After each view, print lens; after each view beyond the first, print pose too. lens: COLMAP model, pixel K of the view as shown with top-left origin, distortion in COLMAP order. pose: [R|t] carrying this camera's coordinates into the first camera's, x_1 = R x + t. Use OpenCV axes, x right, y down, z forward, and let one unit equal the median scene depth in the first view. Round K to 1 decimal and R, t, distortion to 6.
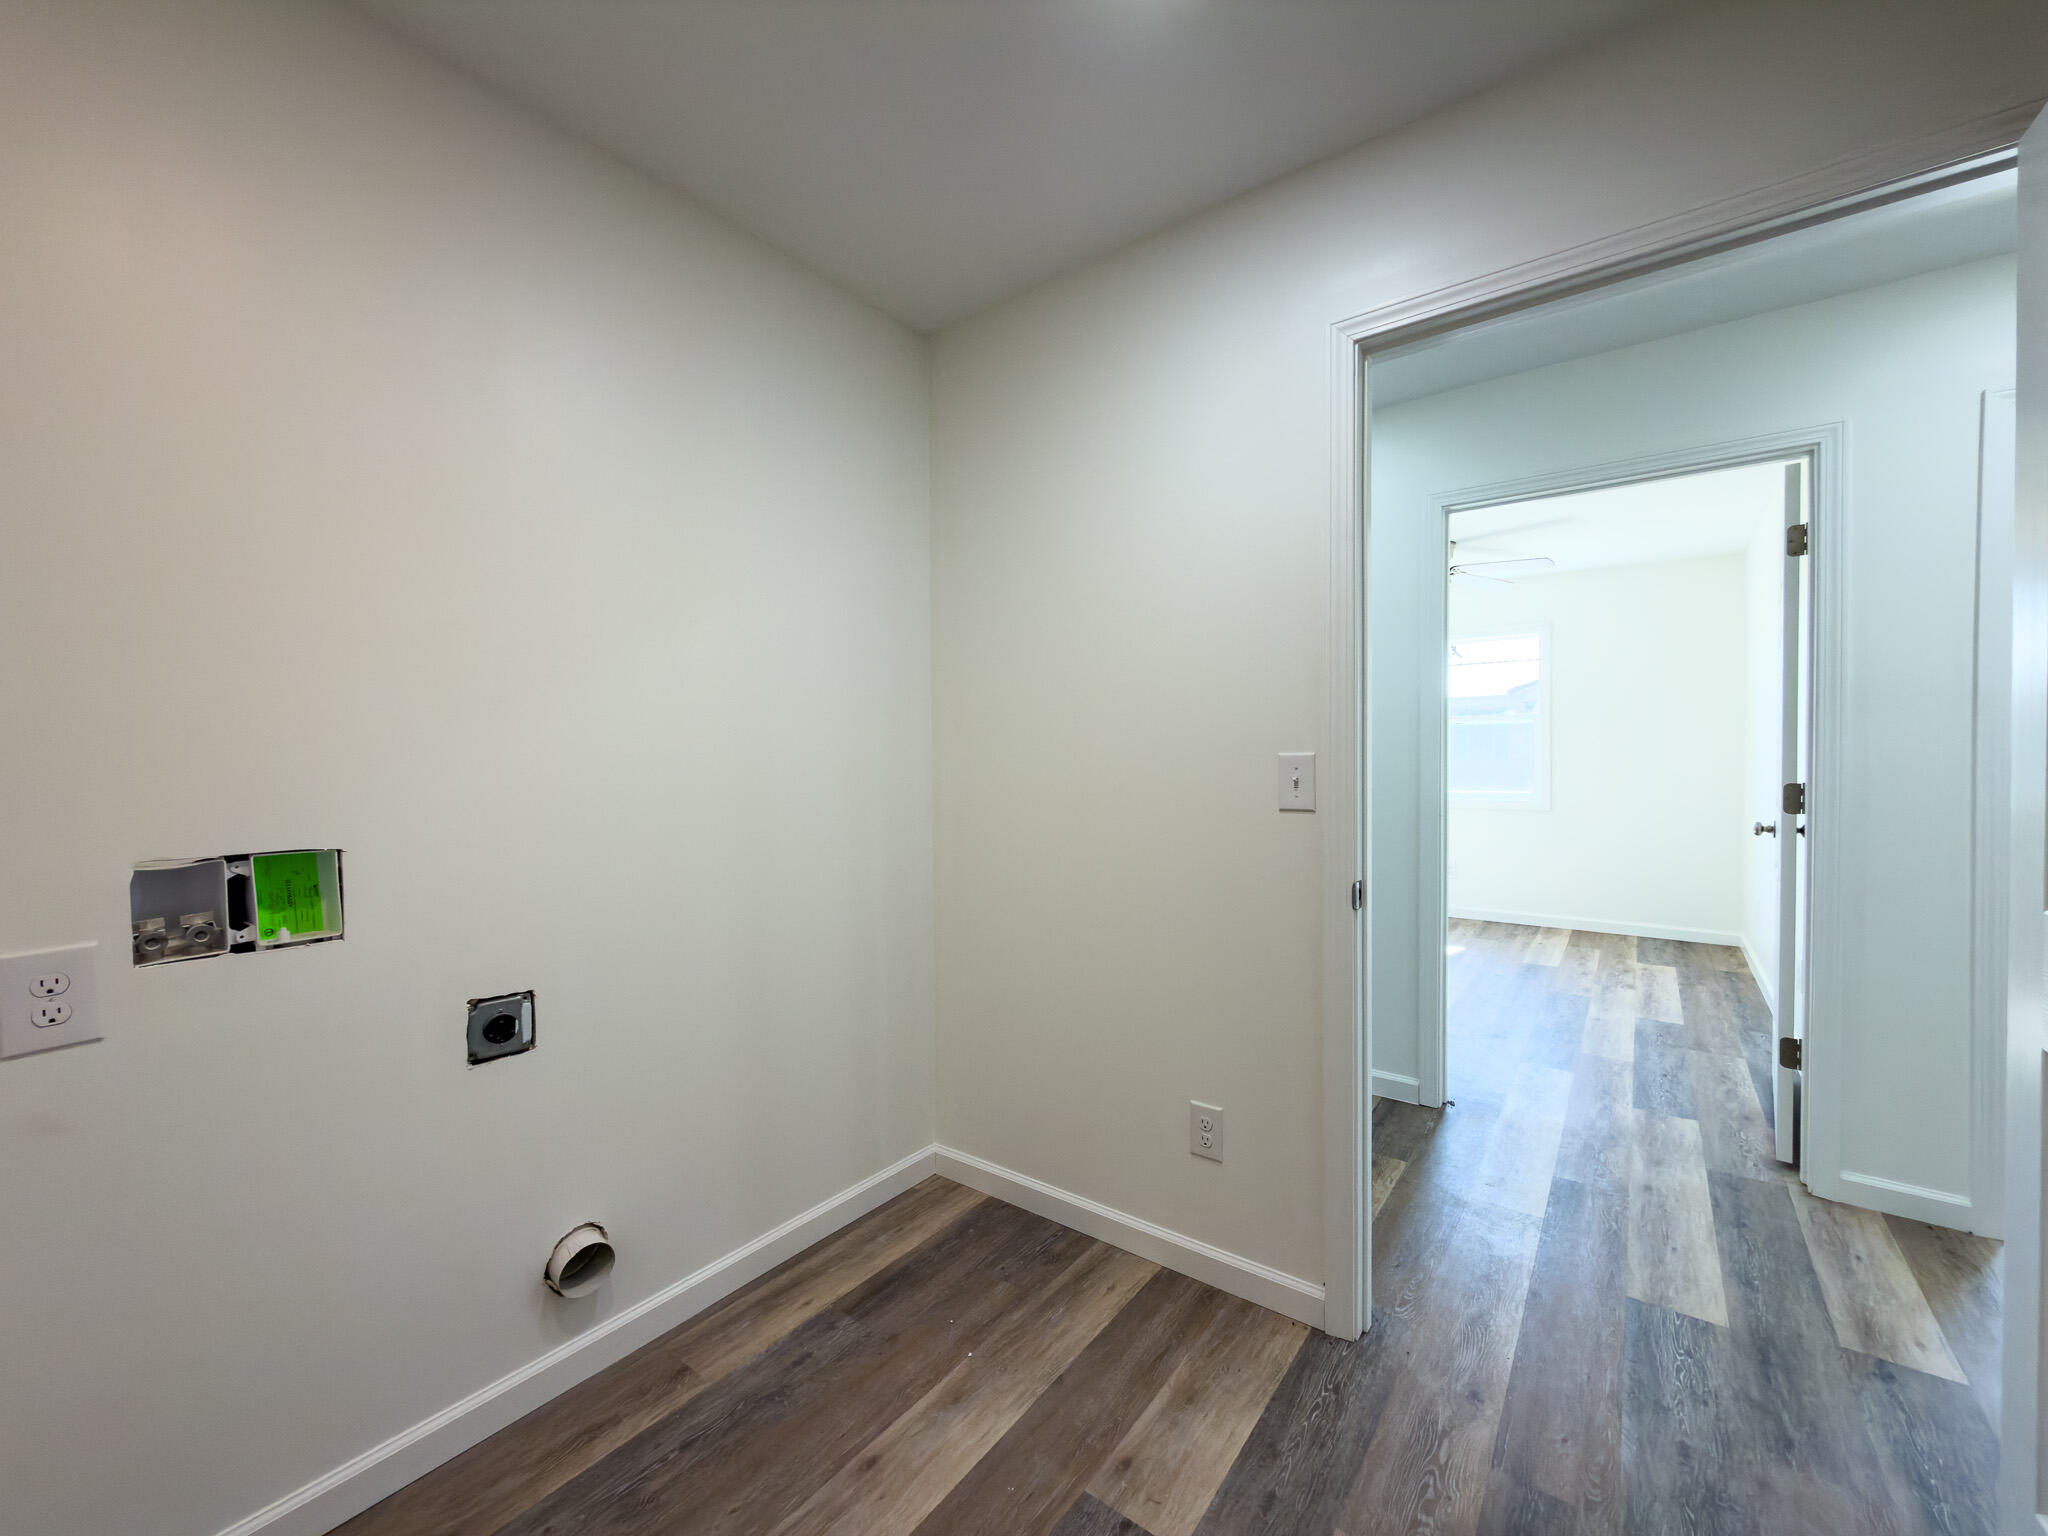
lens RADIAL K [[818.8, 0, 1019.3], [0, 818.8, 785.7], [0, 0, 1]] dist [0.000646, 0.000514]
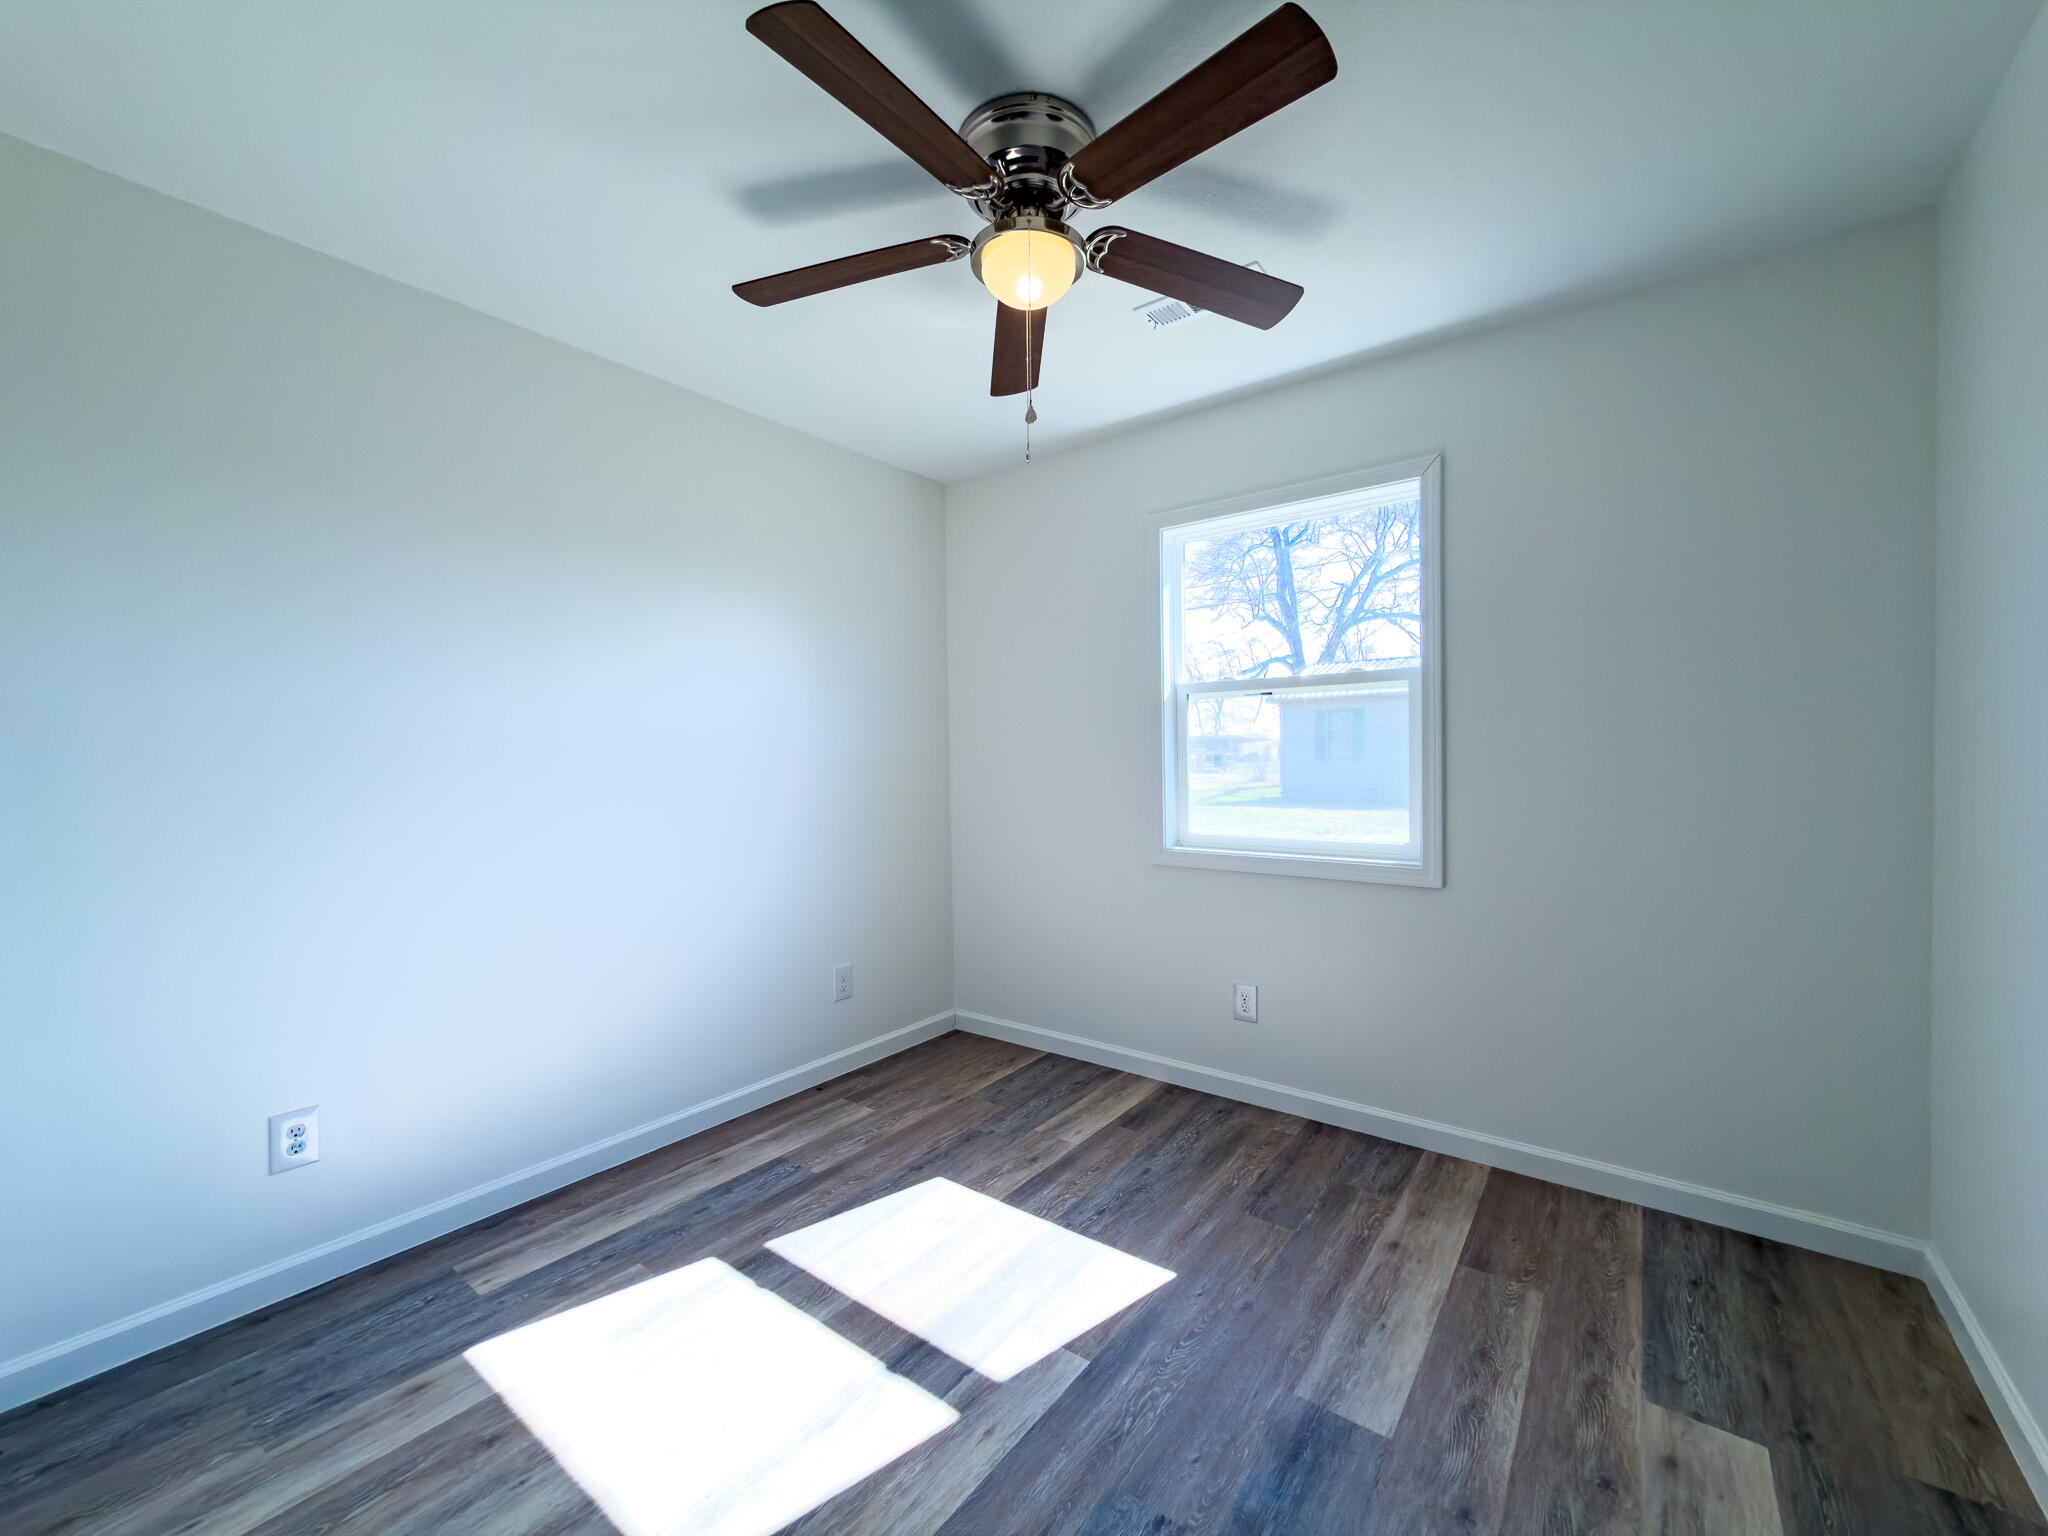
lens RADIAL K [[818.8, 0, 1030.6], [0, 818.8, 760.2], [0, 0, 1]] dist [0.000646, 0.000514]
pose [[0.999984, 0.000009, 0.005675, 0.213676], [0.000158, 0.999564, -0.029521, -0.012046], [-0.005673, 0.029521, 0.999548, 0.280898]]
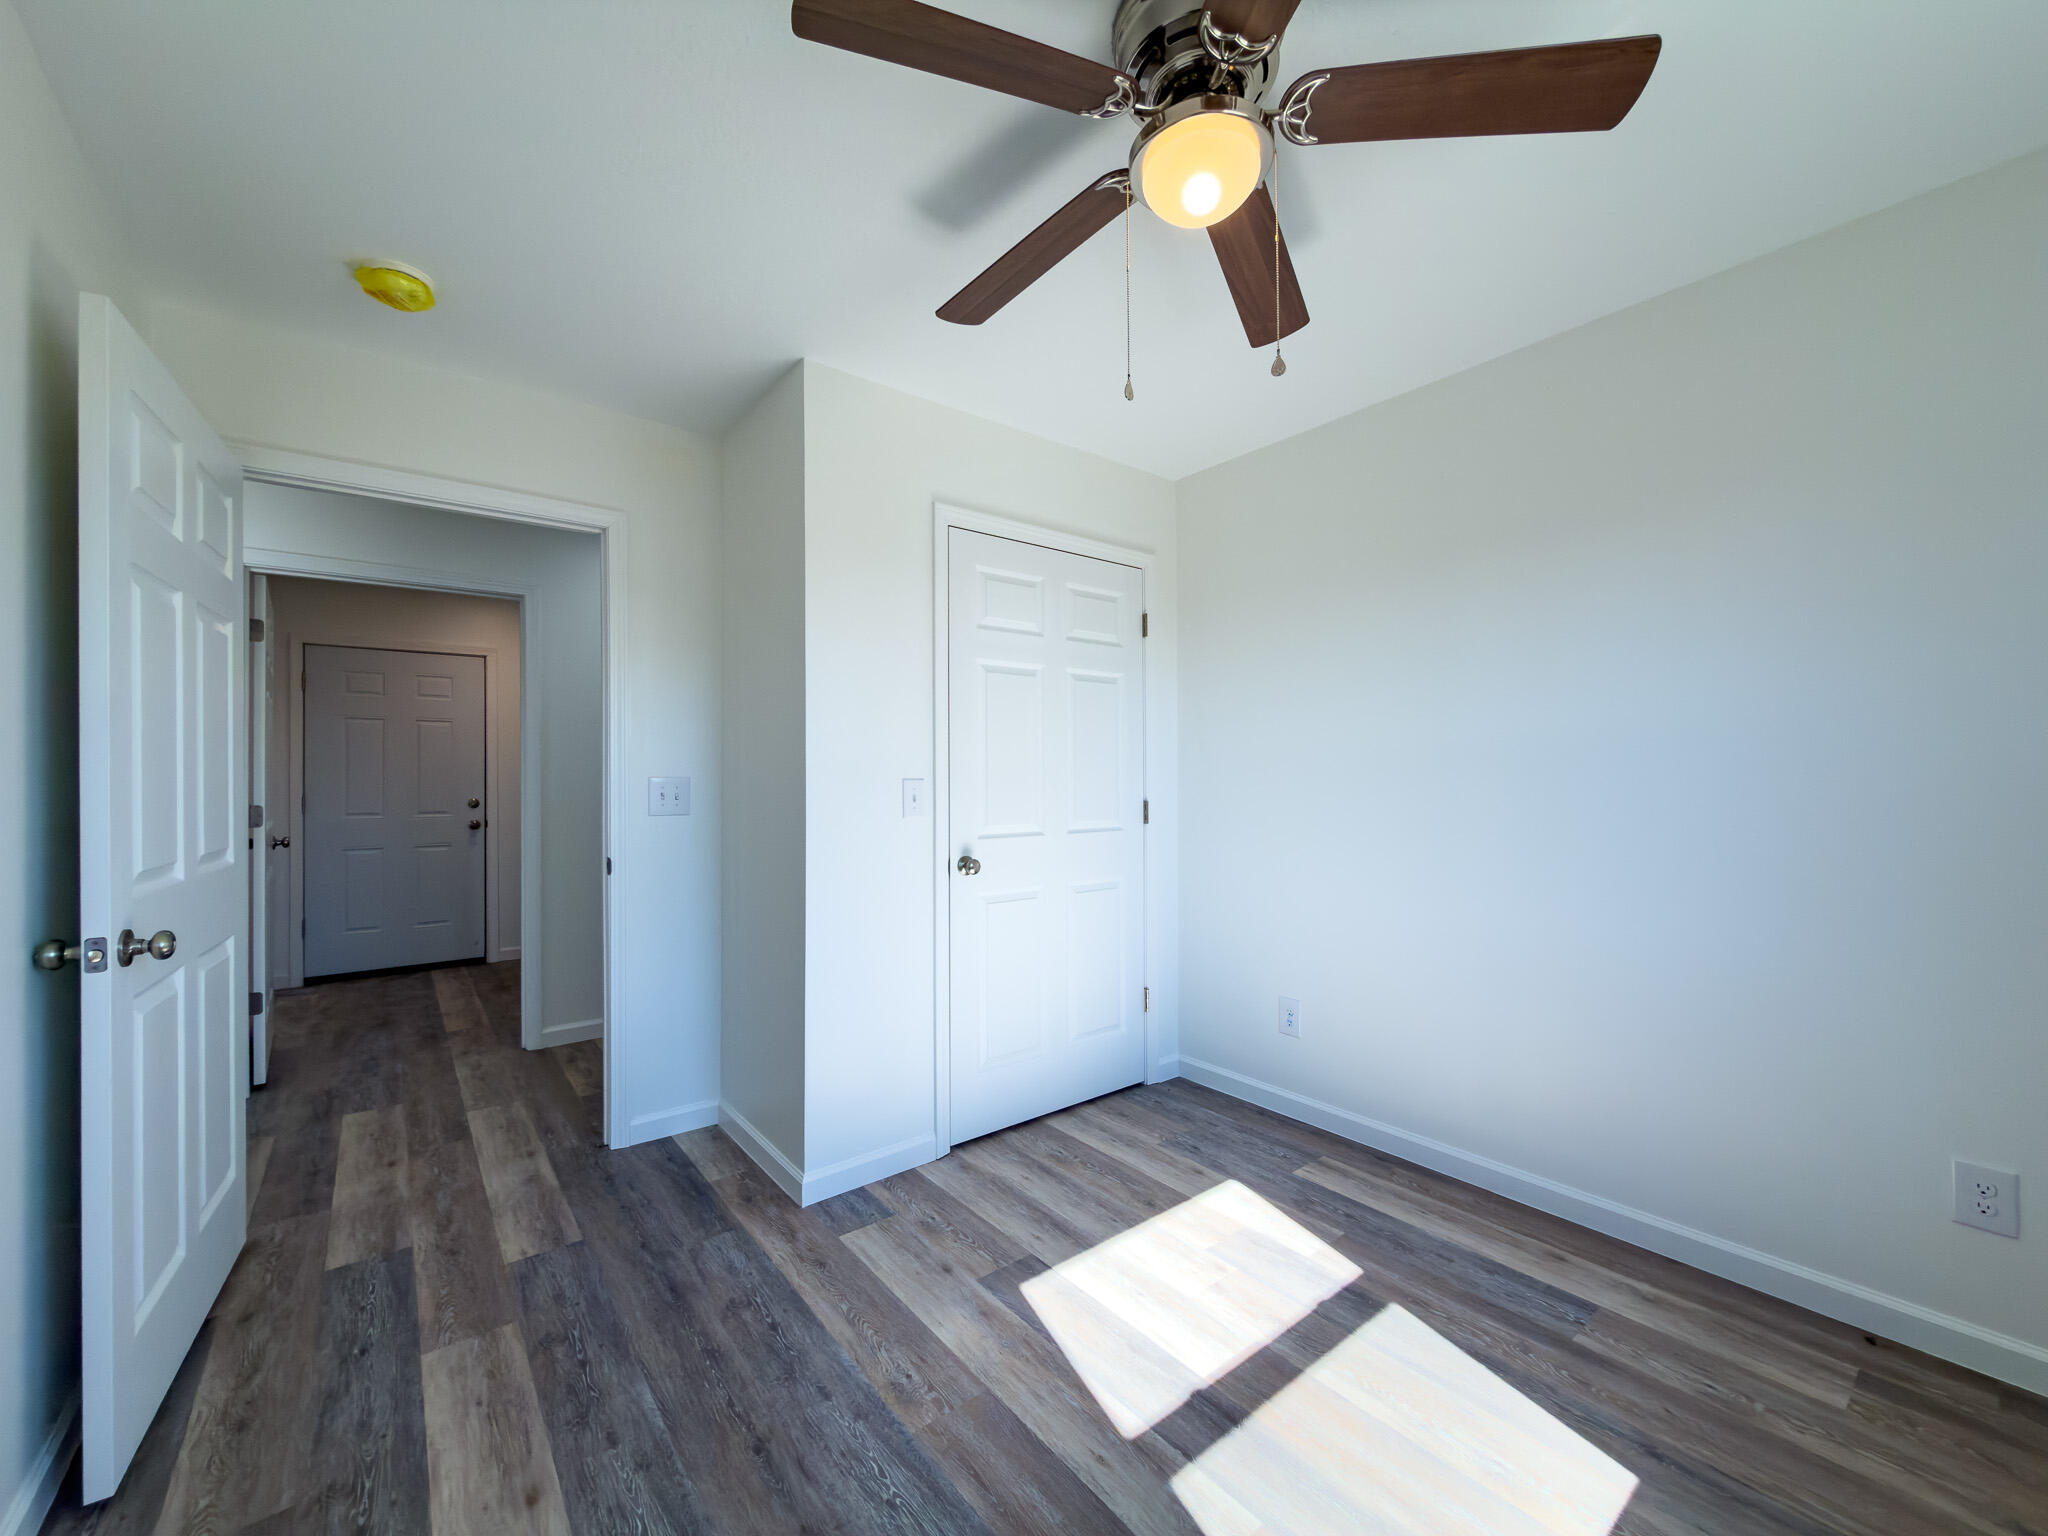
lens RADIAL K [[818.8, 0, 1024.9], [0, 818.8, 823.8], [0, 0, 1]] dist [0.000646, 0.000514]
pose [[-0.252987, 0.066376, -0.965190, 1.258136], [-0.021716, 0.997003, 0.074256, -0.062915], [0.967226, 0.039745, -0.250787, 1.652819]]
